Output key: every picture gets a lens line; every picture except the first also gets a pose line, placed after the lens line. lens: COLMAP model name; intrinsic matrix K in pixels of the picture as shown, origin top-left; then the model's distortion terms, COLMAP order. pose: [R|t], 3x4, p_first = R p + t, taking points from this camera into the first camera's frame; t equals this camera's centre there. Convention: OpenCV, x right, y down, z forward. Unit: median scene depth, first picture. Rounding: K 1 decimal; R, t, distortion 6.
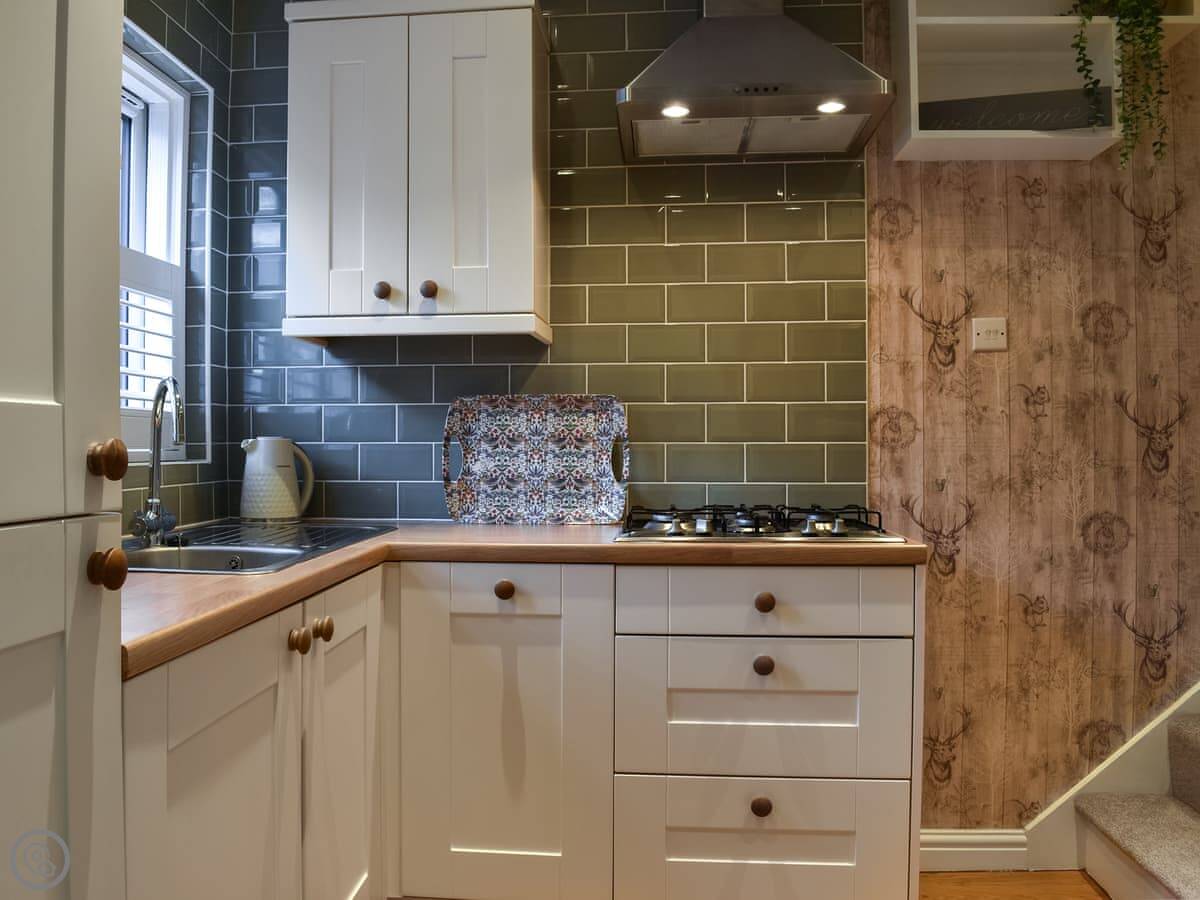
lens RADIAL K [[1049.5, 0, 613.2], [0, 1049.5, 449.9], [0, 0, 1]] dist [-0.084869, 0.001135]
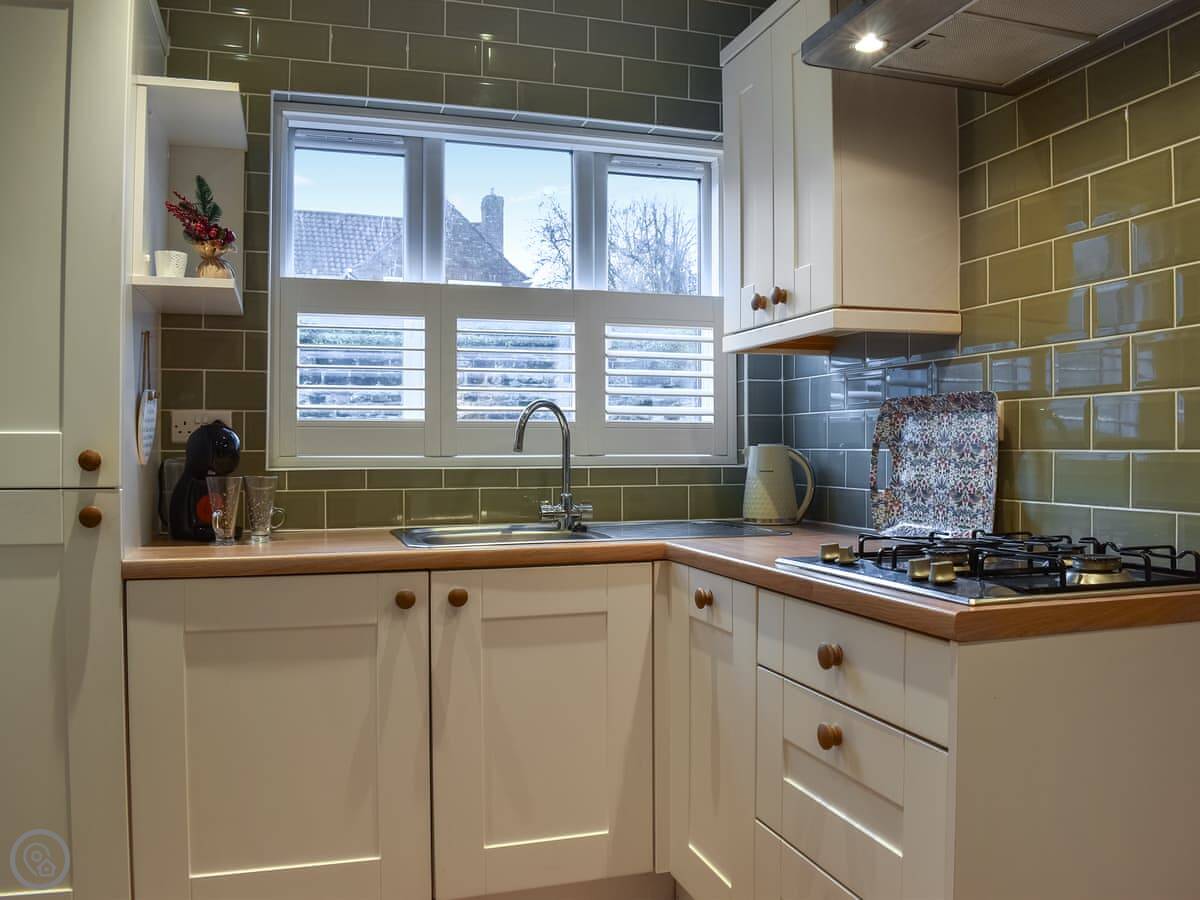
lens RADIAL K [[1049.5, 0, 613.2], [0, 1049.5, 449.9], [0, 0, 1]] dist [-0.084869, 0.001135]
pose [[0.394118, 0.002554, -0.919056, 0.607133], [-0.004986, 0.999987, 0.000641, -0.006081], [0.919046, 0.004330, 0.394126, 0.416135]]
